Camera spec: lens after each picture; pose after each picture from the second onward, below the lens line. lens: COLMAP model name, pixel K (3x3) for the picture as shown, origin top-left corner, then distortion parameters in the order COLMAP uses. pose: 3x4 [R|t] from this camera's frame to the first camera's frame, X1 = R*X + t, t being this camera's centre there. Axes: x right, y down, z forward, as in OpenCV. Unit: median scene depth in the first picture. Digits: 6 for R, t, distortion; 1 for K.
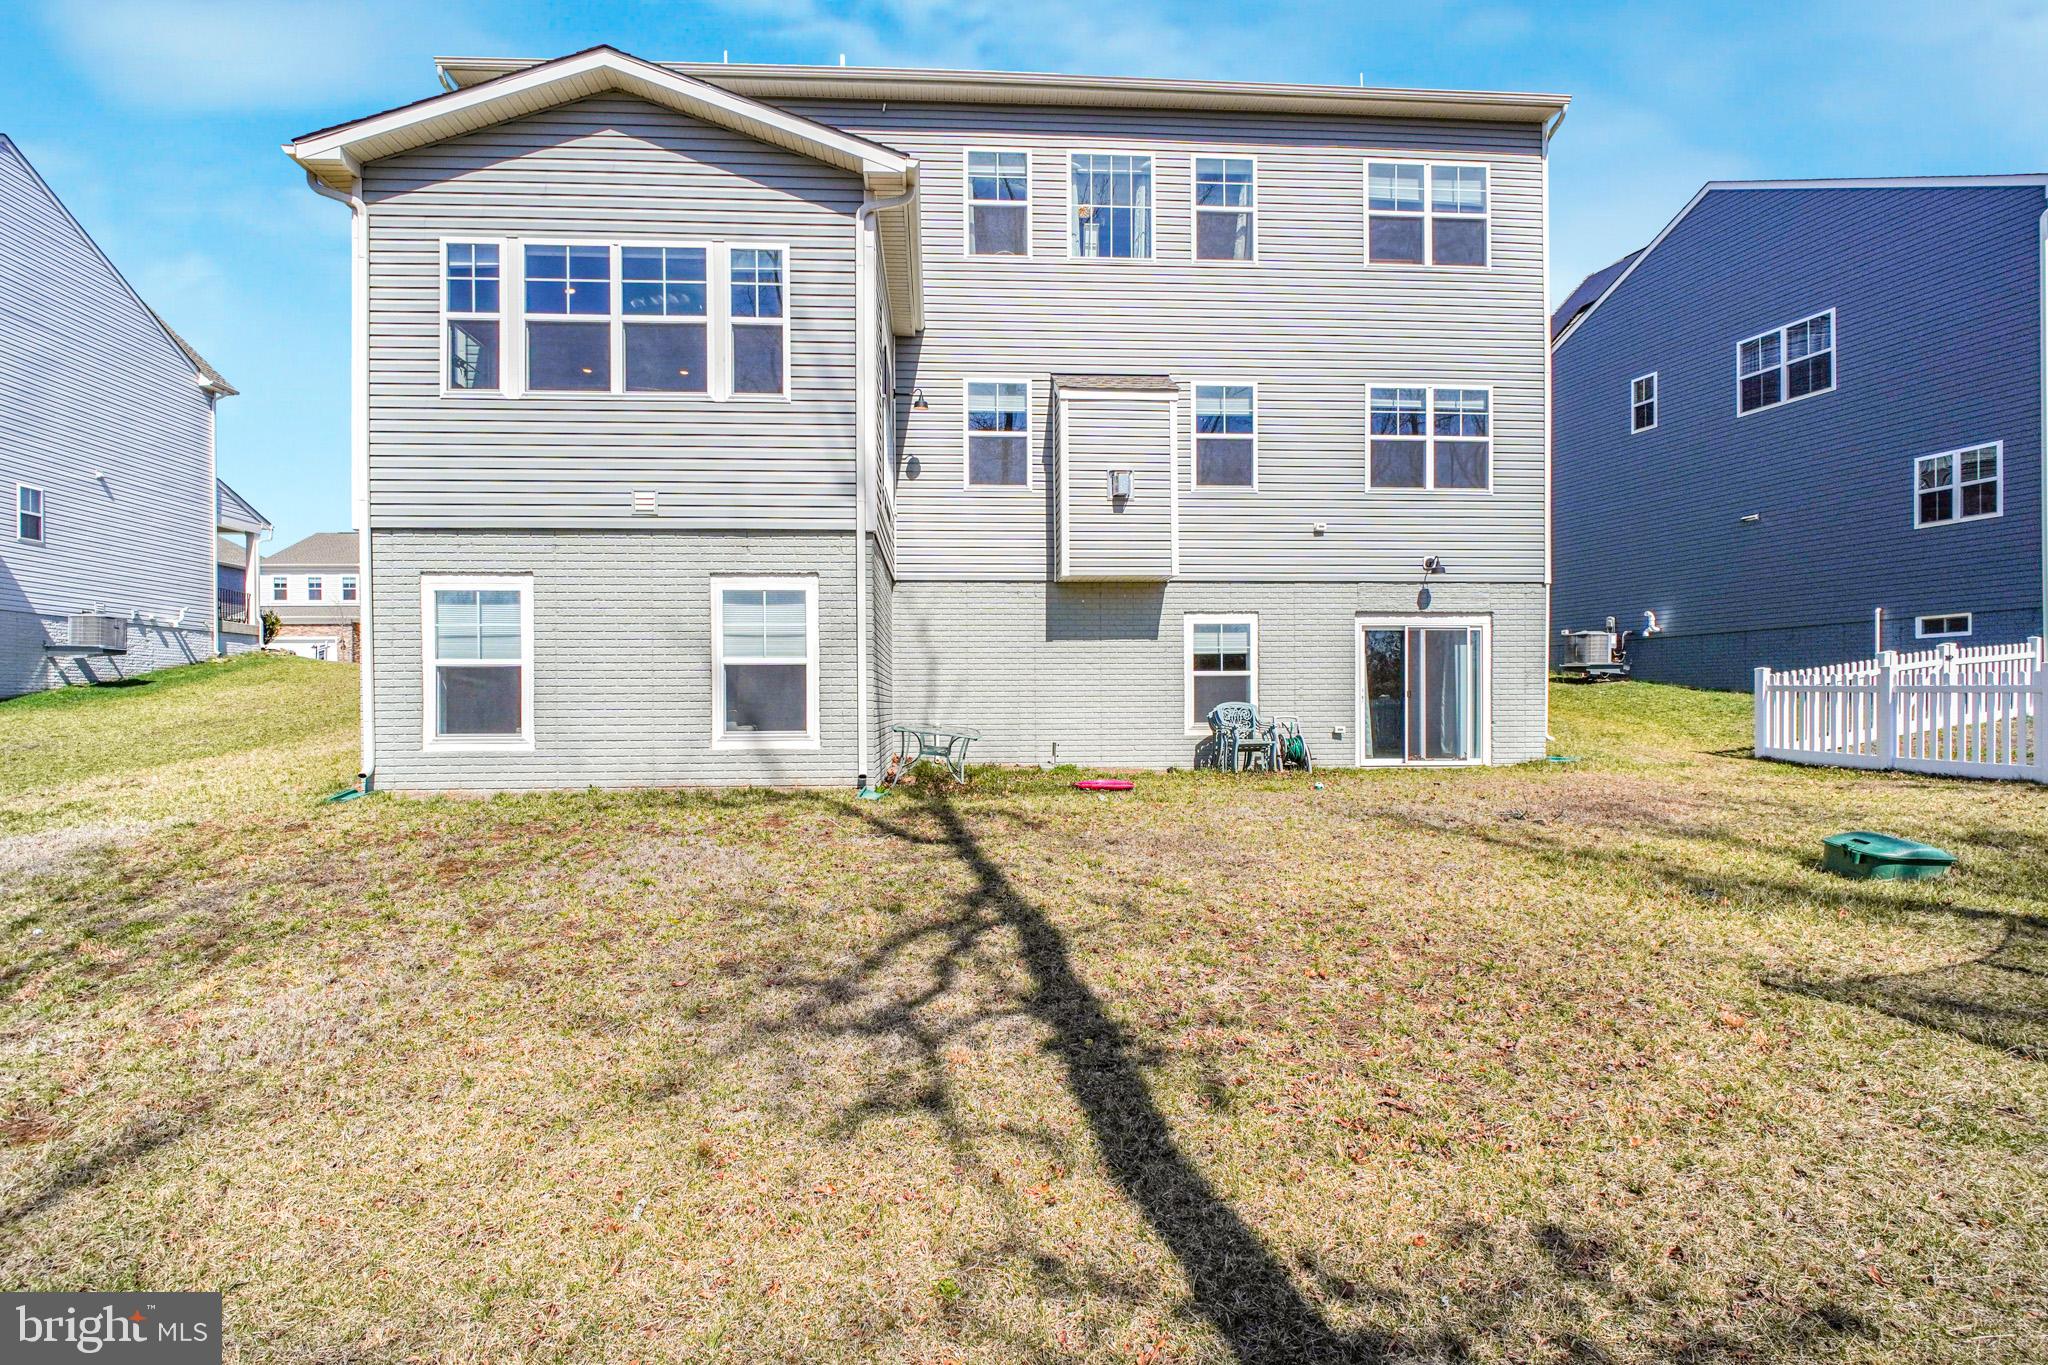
lens RADIAL K [[960.3, 0, 1024.0], [0, 960.3, 682.5], [0, 0, 1]] dist [-0.001805, -0.000788]
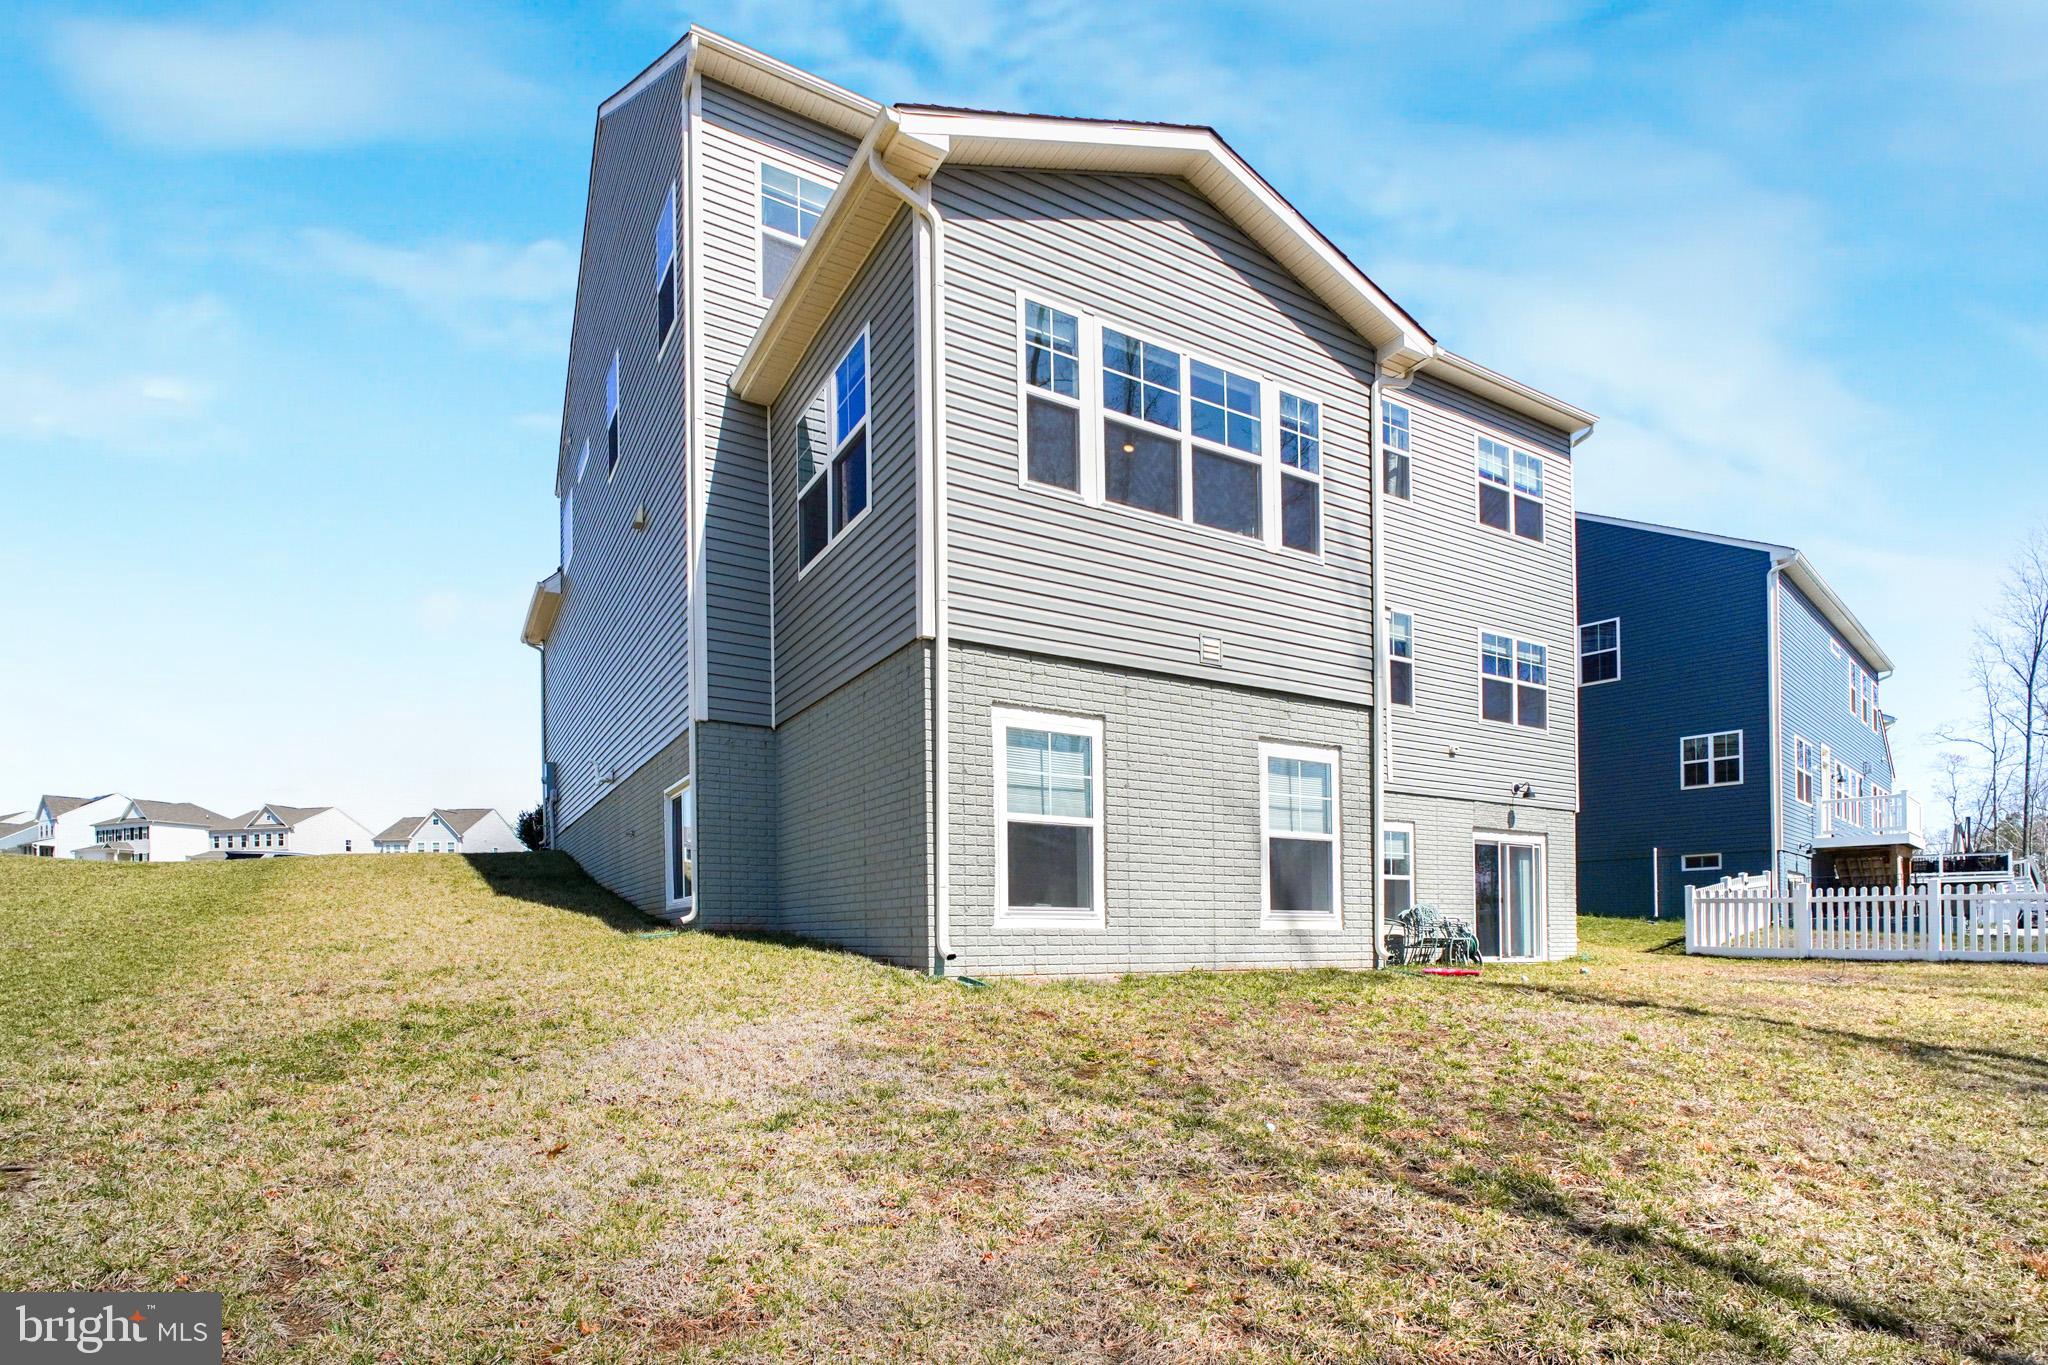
lens RADIAL K [[1018.4, 0, 1064.7], [0, 1018.4, 901.8], [0, 0, 1]] dist [0.012139, -0.000026]
pose [[0.889685, 0.016459, 0.456279, -0.643969], [-0.007152, 0.999730, -0.022117, 0.045755], [-0.456520, 0.016414, 0.889562, 0.153151]]
